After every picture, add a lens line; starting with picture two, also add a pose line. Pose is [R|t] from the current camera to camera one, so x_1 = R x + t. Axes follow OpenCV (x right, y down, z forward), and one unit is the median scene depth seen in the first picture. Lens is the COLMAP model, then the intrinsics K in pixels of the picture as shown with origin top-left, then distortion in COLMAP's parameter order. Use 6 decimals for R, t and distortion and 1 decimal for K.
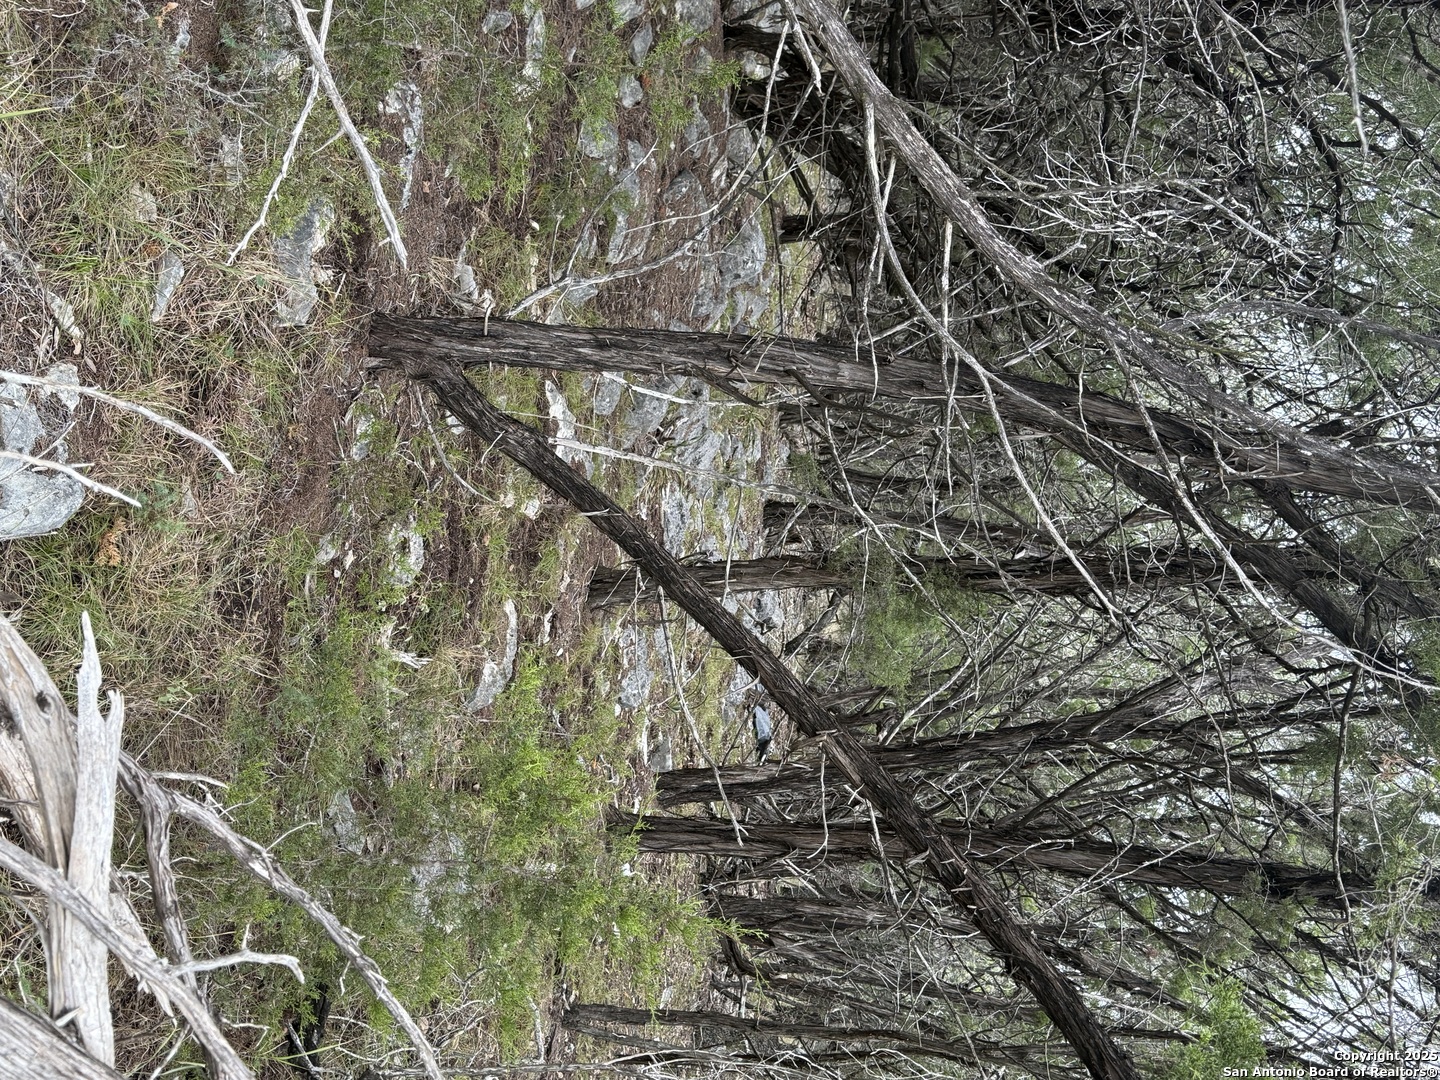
lens RADIAL K [[1569.3, 0, 720.0], [0, 1569.3, 542.2], [0, 0, 1]] dist [0.064283, 0.000000]
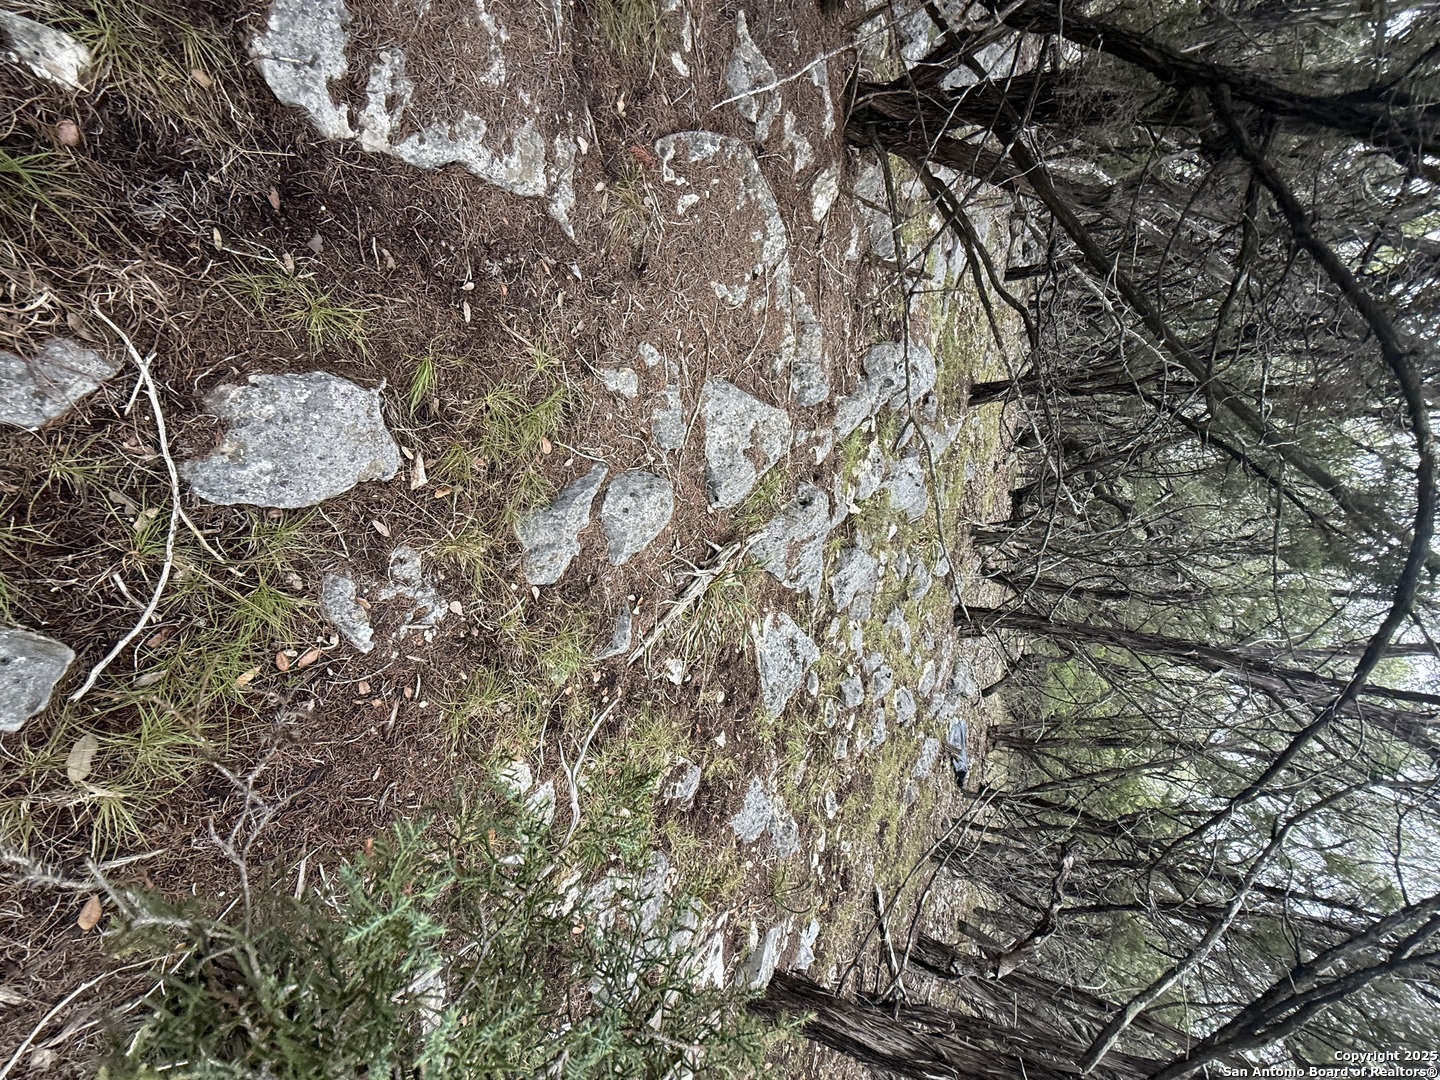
lens RADIAL K [[576.8, 0, 719.1], [0, 576.8, 541.1], [0, 0, 1]] dist [-0.000411, 0.000115]
pose [[0.914194, 0.007305, -0.405211, 0.079788], [-0.040261, 0.996529, -0.072868, -0.068101], [0.403272, 0.082930, 0.911315, 0.924751]]
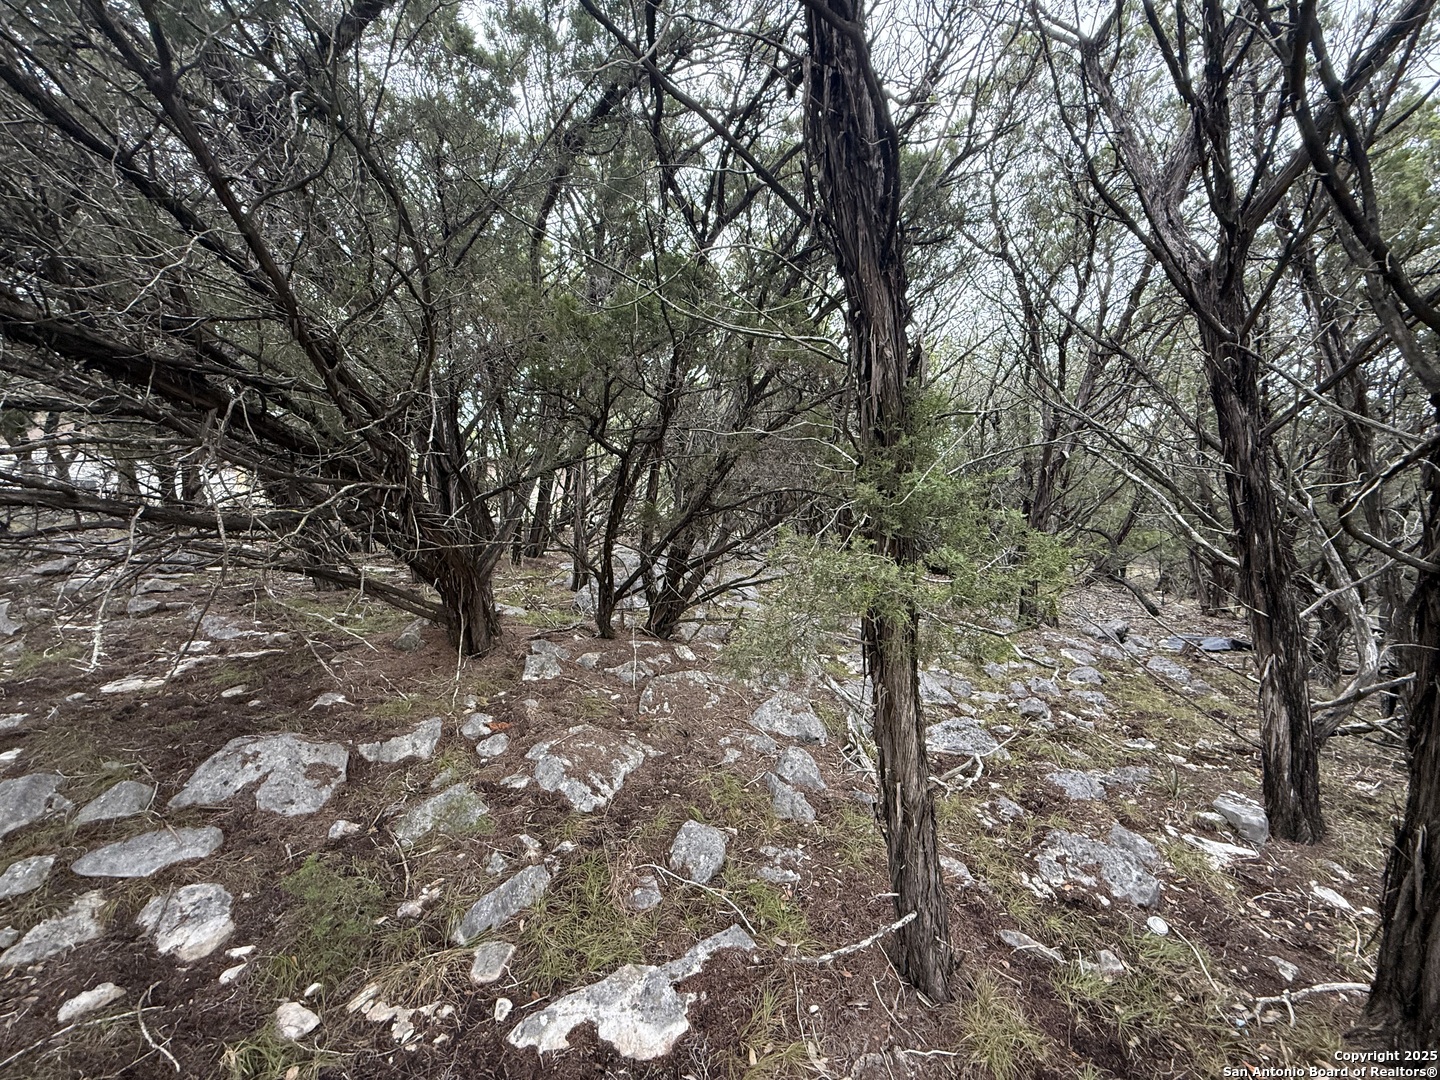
lens RADIAL K [[576.8, 0, 716.1], [0, 576.8, 542.3], [0, 0, 1]] dist [-0.000411, 0.000115]
pose [[0.104108, -0.993212, 0.051888, 0.091029], [0.817049, 0.055662, -0.573875, 0.093625], [0.567091, 0.102140, 0.817298, 0.720620]]
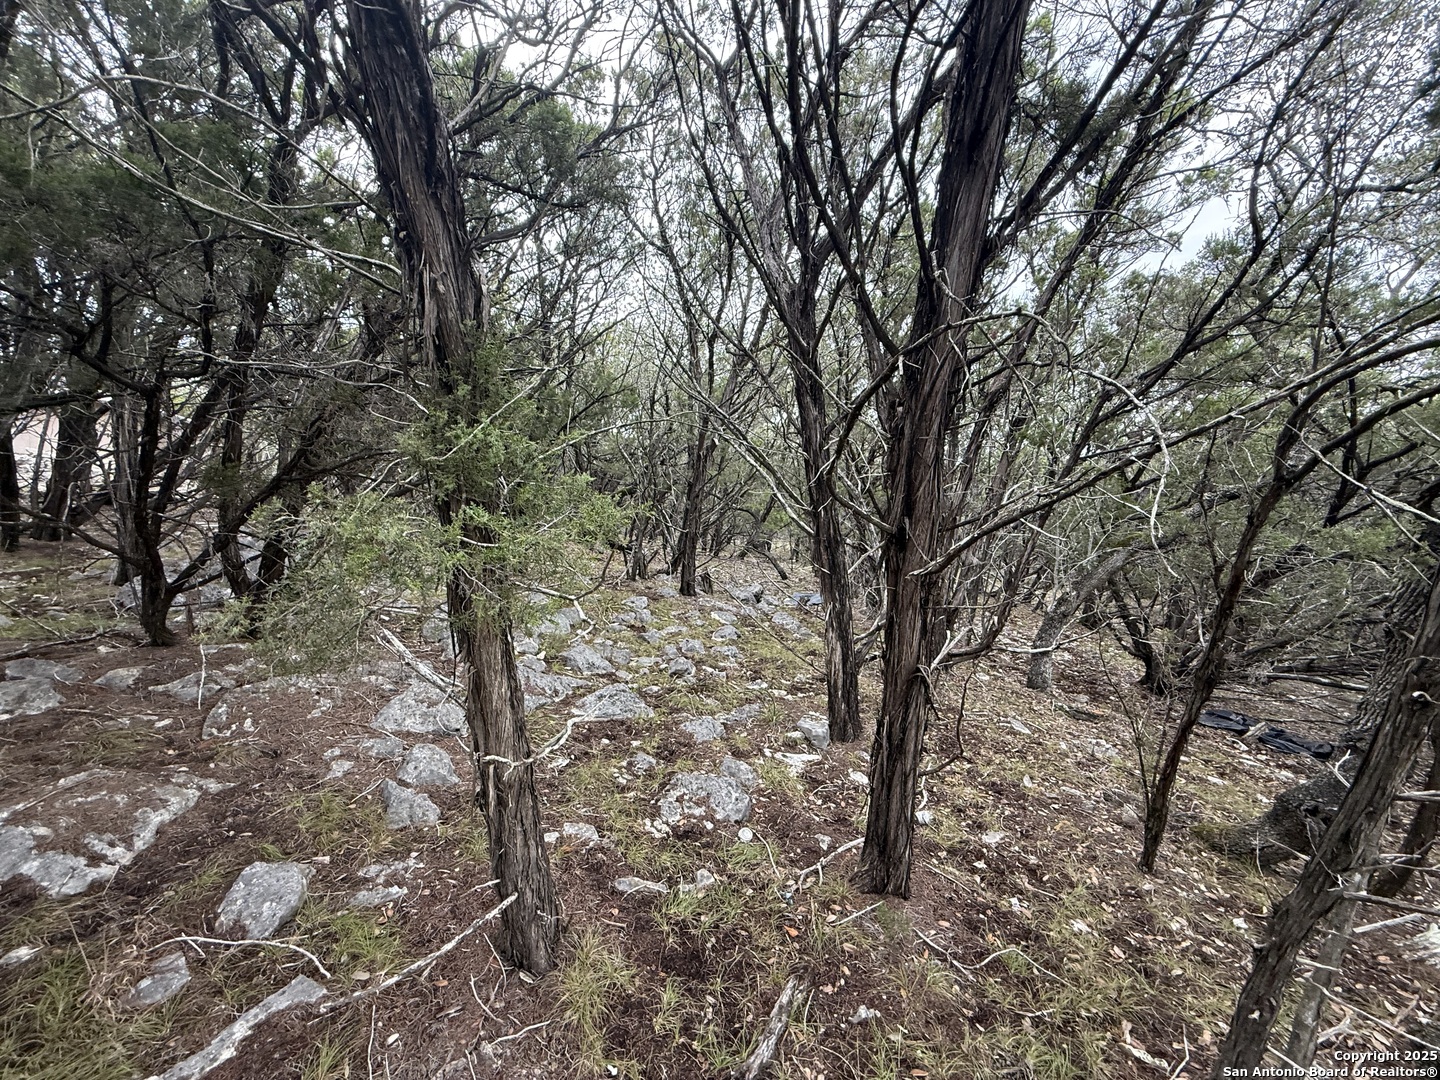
lens RADIAL K [[576.8, 0, 724.3], [0, 576.8, 543.1], [0, 0, 1]] dist [-0.000411, 0.000115]
pose [[0.063766, -0.996134, 0.060427, 0.090491], [0.994782, 0.058614, -0.083505, 0.127790], [0.079640, 0.065436, 0.994674, 0.747966]]
